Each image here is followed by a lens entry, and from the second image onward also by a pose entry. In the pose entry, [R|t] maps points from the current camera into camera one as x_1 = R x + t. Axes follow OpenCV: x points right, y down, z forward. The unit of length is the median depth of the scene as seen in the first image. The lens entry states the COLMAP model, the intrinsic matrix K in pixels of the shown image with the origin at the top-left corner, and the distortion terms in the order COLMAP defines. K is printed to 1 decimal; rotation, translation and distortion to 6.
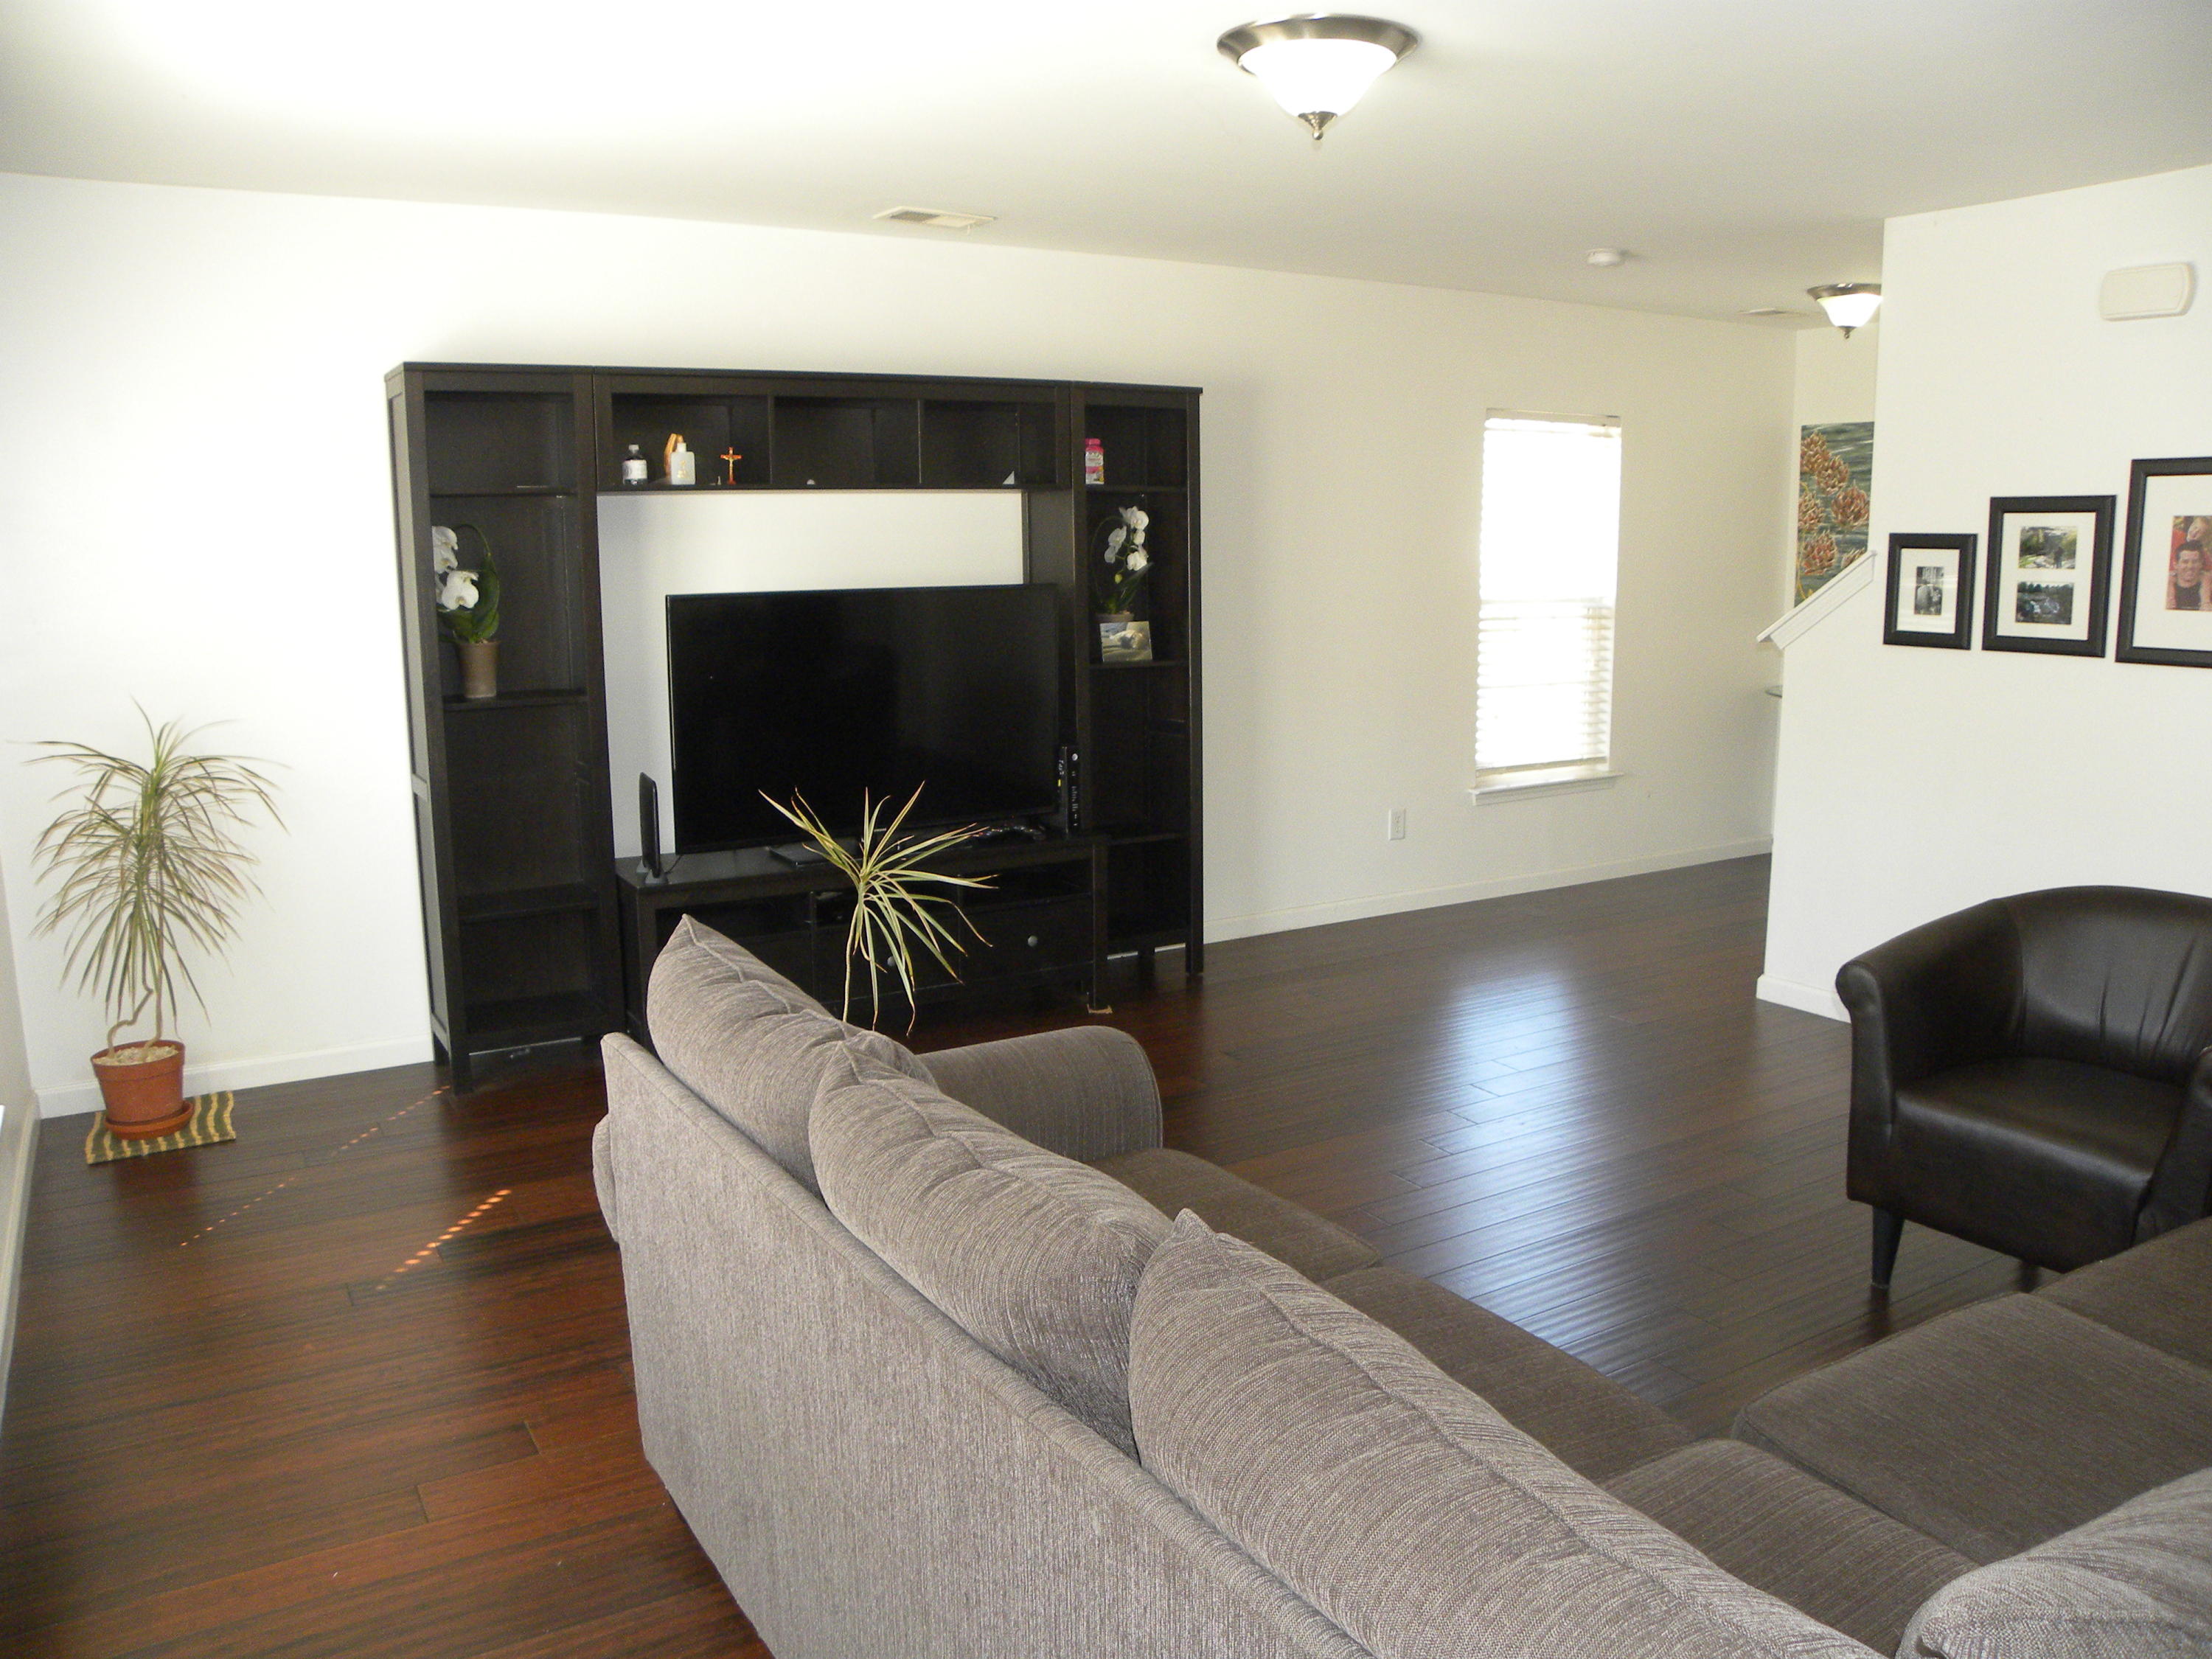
lens RADIAL K [[1693.8, 0, 1107.8], [0, 1693.8, 831.3], [0, 0, 1]] dist [-0.147907, 0.084545]
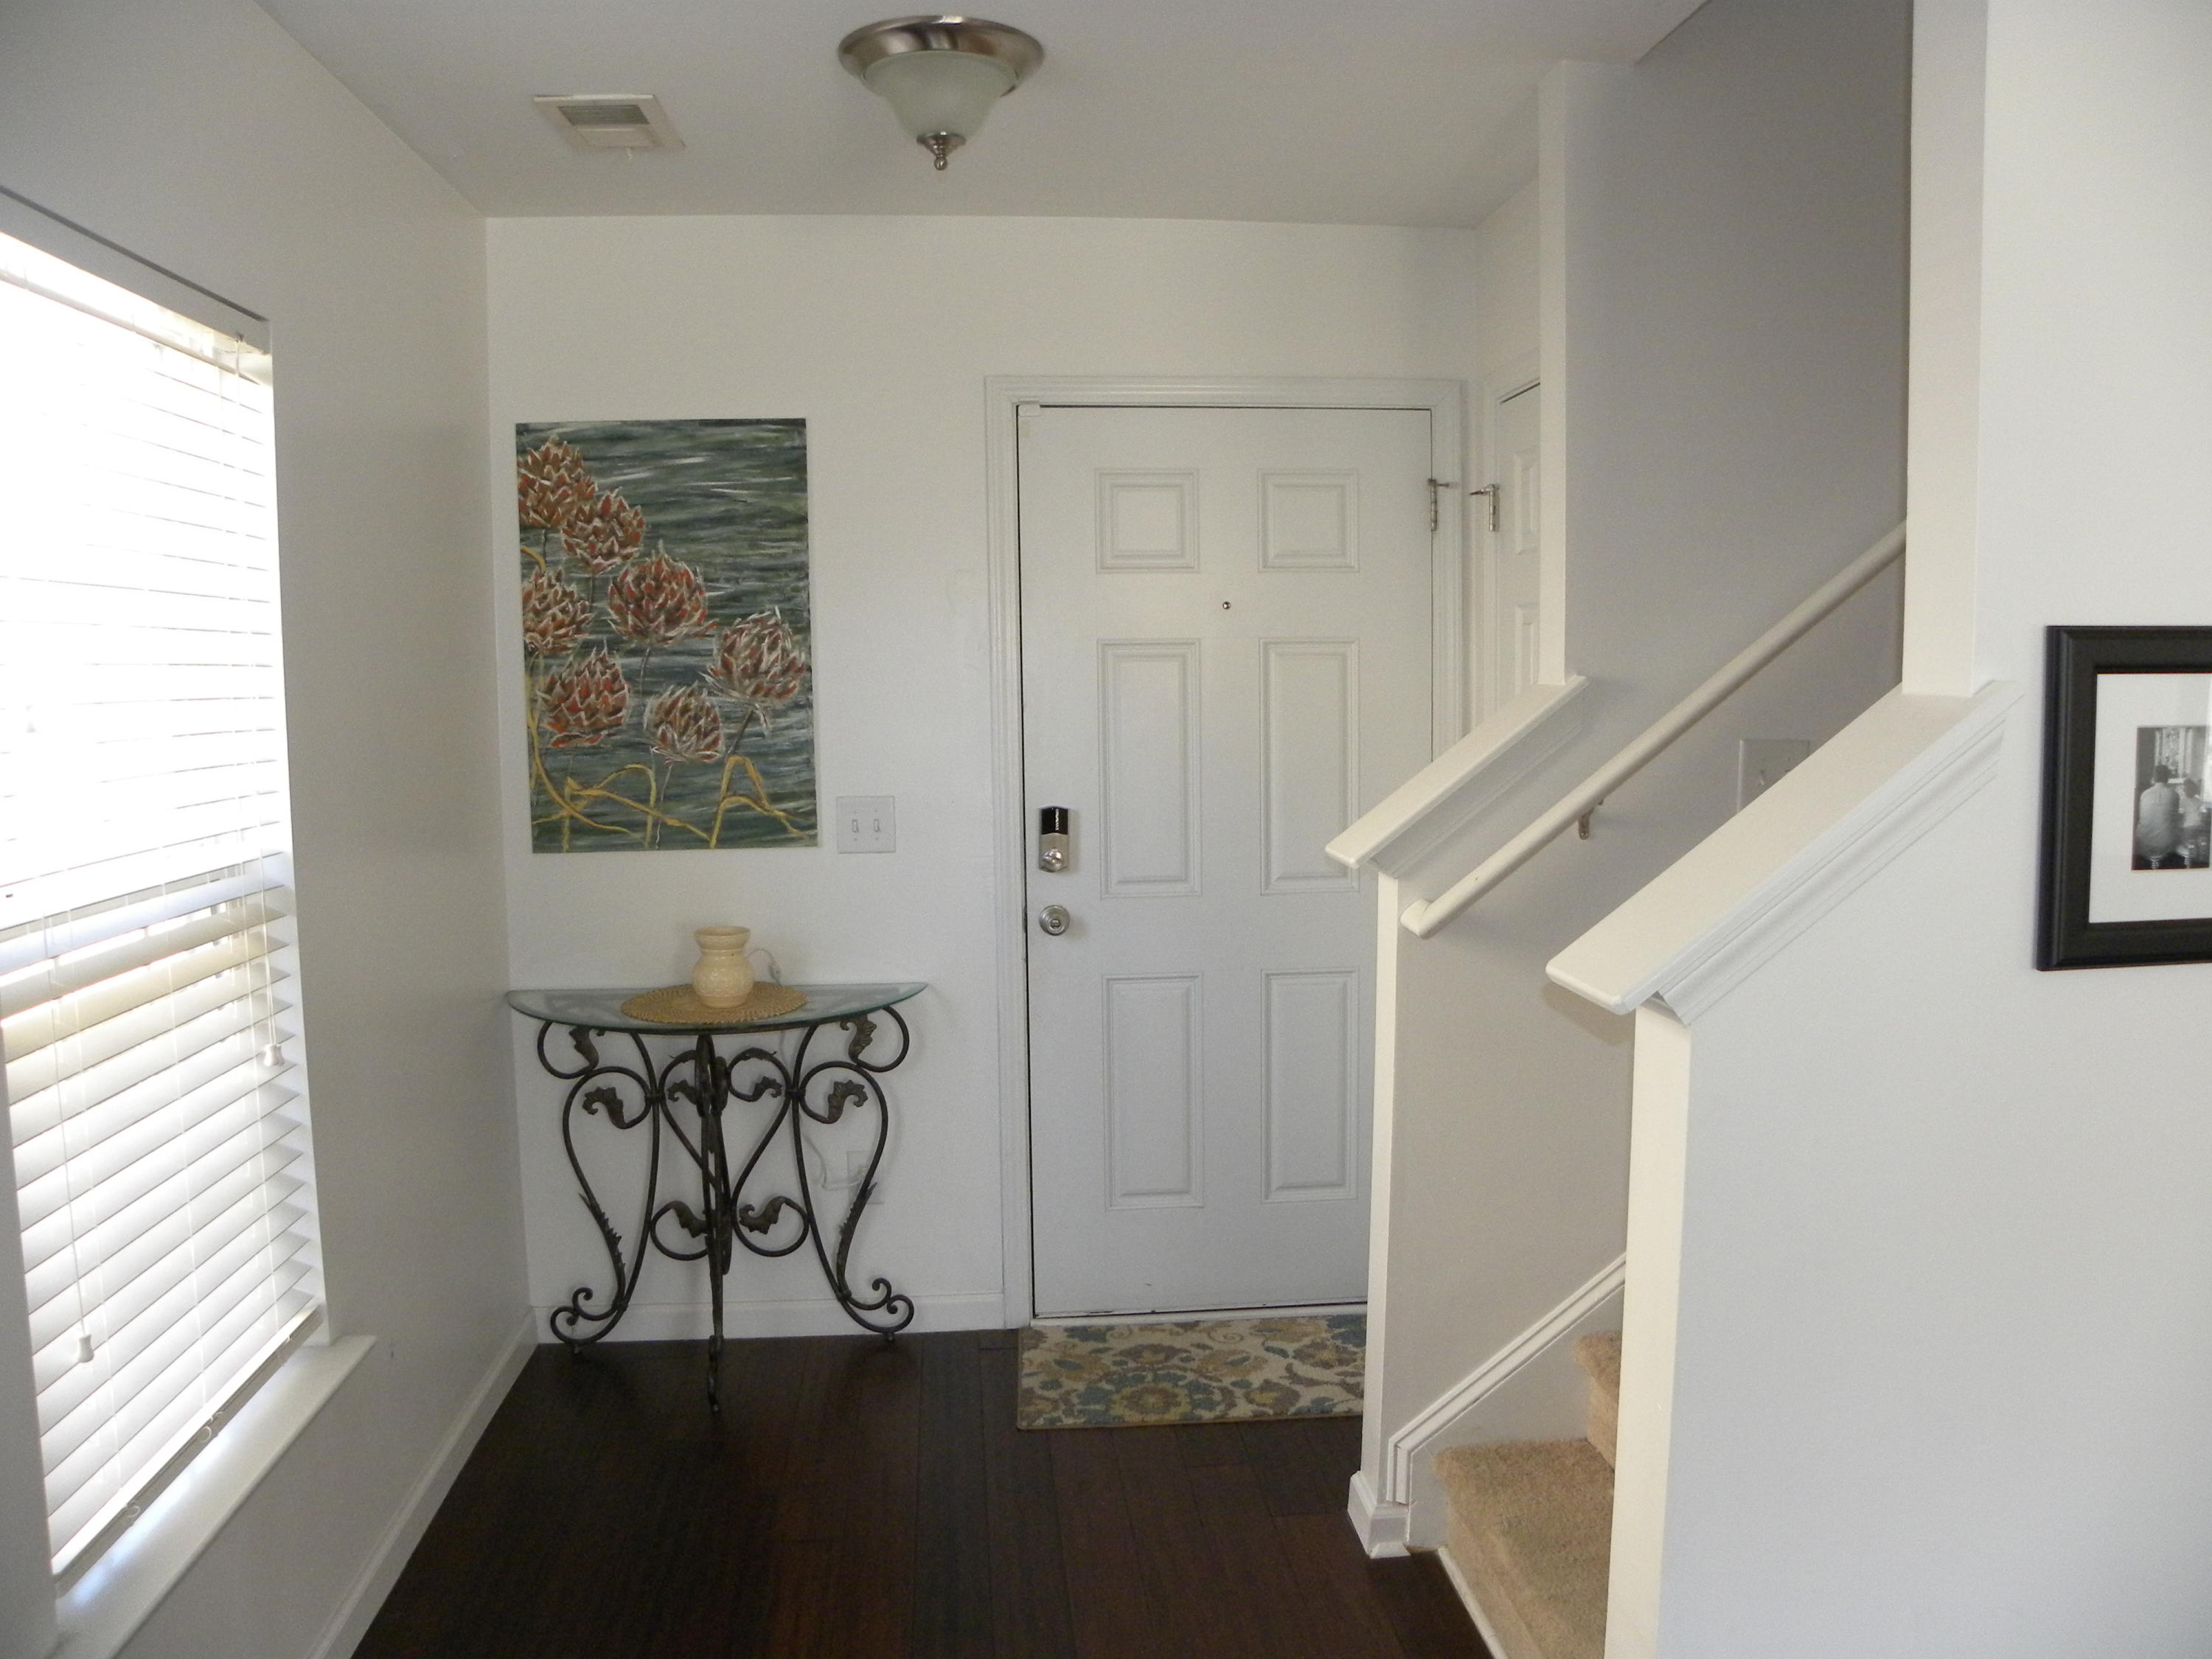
lens RADIAL K [[1693.8, 0, 1110.2], [0, 1693.8, 822.3], [0, 0, 1]] dist [-0.147907, 0.084545]
pose [[0.433063, -0.086208, 0.897232, 0.073939], [0.167357, 0.985798, 0.013941, -0.118501], [-0.885691, 0.144121, 0.441340, 0.678459]]
